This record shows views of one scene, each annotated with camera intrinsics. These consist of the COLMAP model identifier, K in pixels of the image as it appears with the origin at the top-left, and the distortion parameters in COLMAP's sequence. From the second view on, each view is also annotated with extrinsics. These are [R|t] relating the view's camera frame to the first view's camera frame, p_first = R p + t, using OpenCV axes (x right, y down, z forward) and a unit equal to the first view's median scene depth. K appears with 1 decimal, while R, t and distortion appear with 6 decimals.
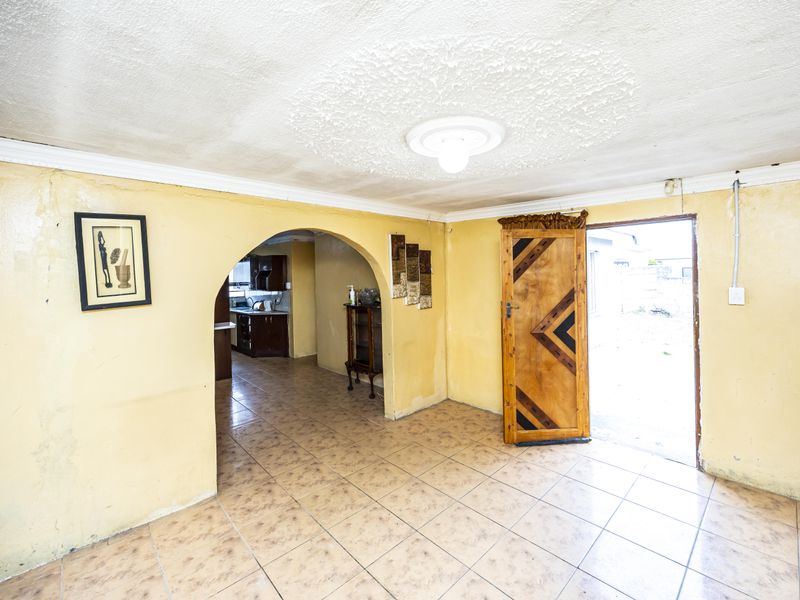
lens RADIAL K [[356.0, 0, 403.4], [0, 356.0, 263.2], [0, 0, 1]] dist [0.001101, -0.000004]
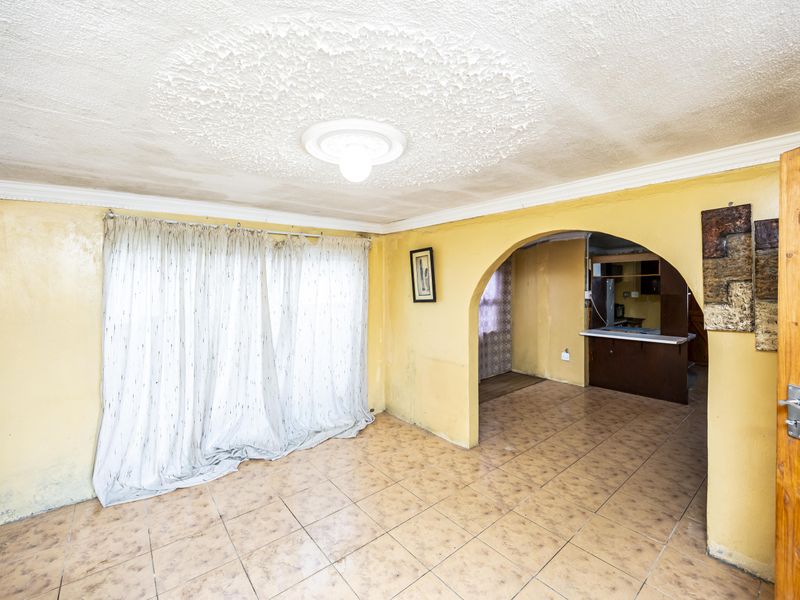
lens RADIAL K [[348.6, 0, 401.7], [0, 348.6, 284.8], [0, 0, 1]] dist [-0.004129, -0.000532]
pose [[-0.065715, 0.019871, -0.997641, 0.759936], [0.039758, 0.999060, 0.017280, 0.004668], [0.997046, -0.038529, -0.066443, 0.846498]]
